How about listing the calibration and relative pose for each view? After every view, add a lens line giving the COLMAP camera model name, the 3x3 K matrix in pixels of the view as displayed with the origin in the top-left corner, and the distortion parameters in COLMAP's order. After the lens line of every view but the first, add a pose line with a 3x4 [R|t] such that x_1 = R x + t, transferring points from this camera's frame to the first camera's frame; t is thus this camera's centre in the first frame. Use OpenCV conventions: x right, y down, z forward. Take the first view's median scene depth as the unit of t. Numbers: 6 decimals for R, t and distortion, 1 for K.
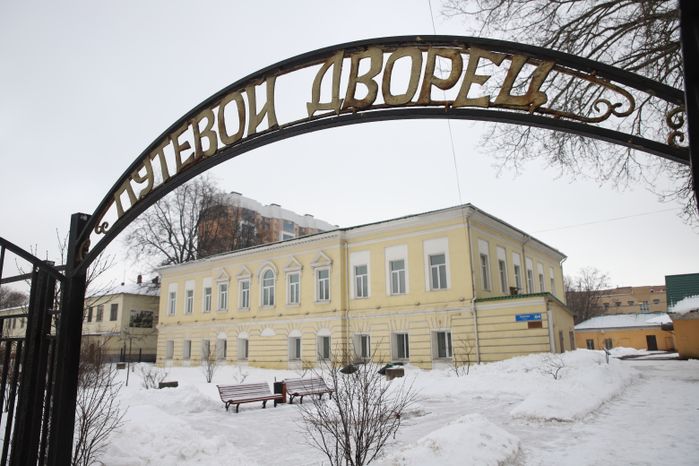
lens RADIAL K [[474.1, 0, 349.5], [0, 474.1, 233.0], [0, 0, 1]] dist [-0.130814, 0.087651]
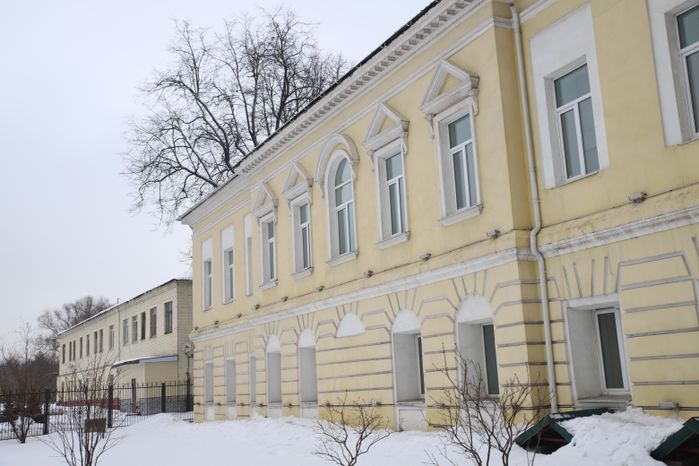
lens RADIAL K [[749.8, 0, 349.5], [0, 749.8, 233.0], [0, 0, 1]] dist [0.006179, 0.015991]
pose [[0.905822, -0.108747, -0.409463, 0.088866], [0.131913, 0.990847, 0.028668, 0.152849], [0.402597, -0.079982, 0.911876, 0.588320]]
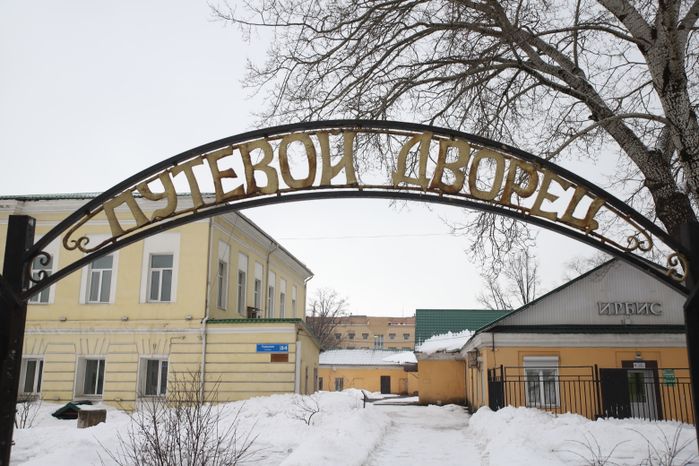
lens RADIAL K [[648.7, 0, 349.5], [0, 648.7, 233.0], [0, 0, 1]] dist [-0.032102, 0.018696]
pose [[0.859933, 0.133822, 0.492551, -0.064355], [-0.141582, 0.989689, -0.021705, -0.006646], [-0.490376, -0.051071, 0.870013, -0.018213]]
